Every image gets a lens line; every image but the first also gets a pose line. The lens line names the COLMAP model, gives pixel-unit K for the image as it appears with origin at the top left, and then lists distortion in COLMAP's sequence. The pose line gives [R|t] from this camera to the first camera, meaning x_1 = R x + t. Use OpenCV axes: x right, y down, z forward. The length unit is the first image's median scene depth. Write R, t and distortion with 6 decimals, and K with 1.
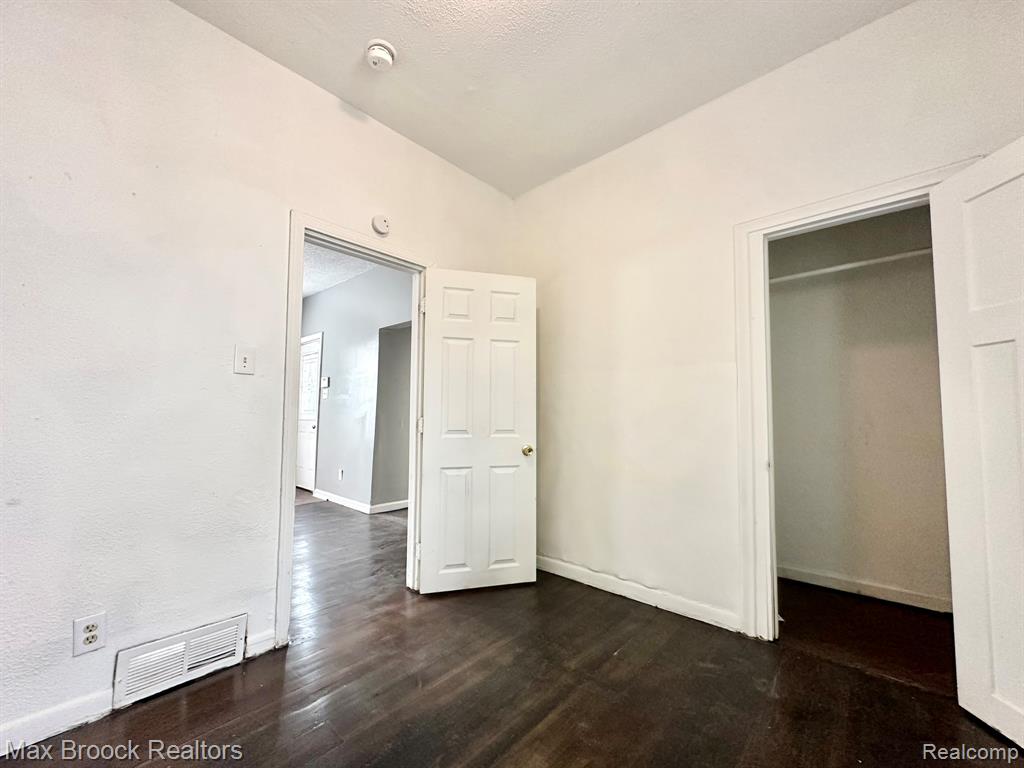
lens RADIAL K [[411.3, 0, 509.9], [0, 411.3, 382.4], [0, 0, 1]] dist [-0.001111, -0.000171]
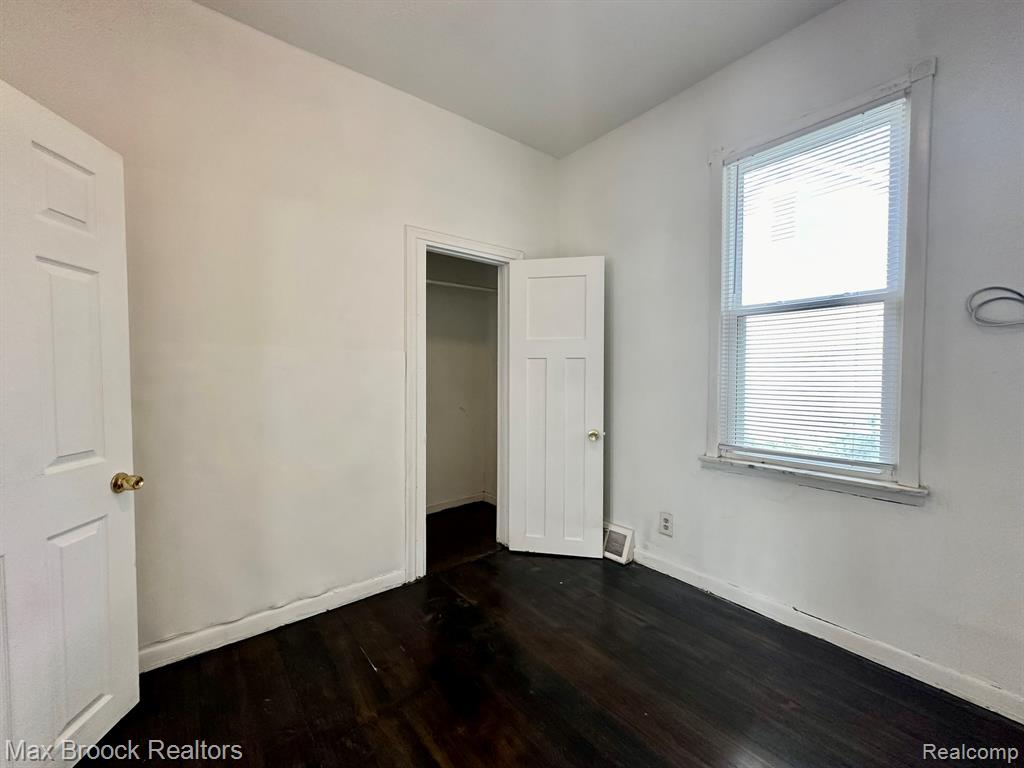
lens RADIAL K [[411.3, 0, 510.5], [0, 411.3, 381.9], [0, 0, 1]] dist [-0.001111, -0.000171]
pose [[0.163954, -0.026746, 0.986105, -0.523935], [-0.072948, 0.996567, 0.039158, -0.031886], [-0.983767, -0.078355, 0.161440, 0.550877]]
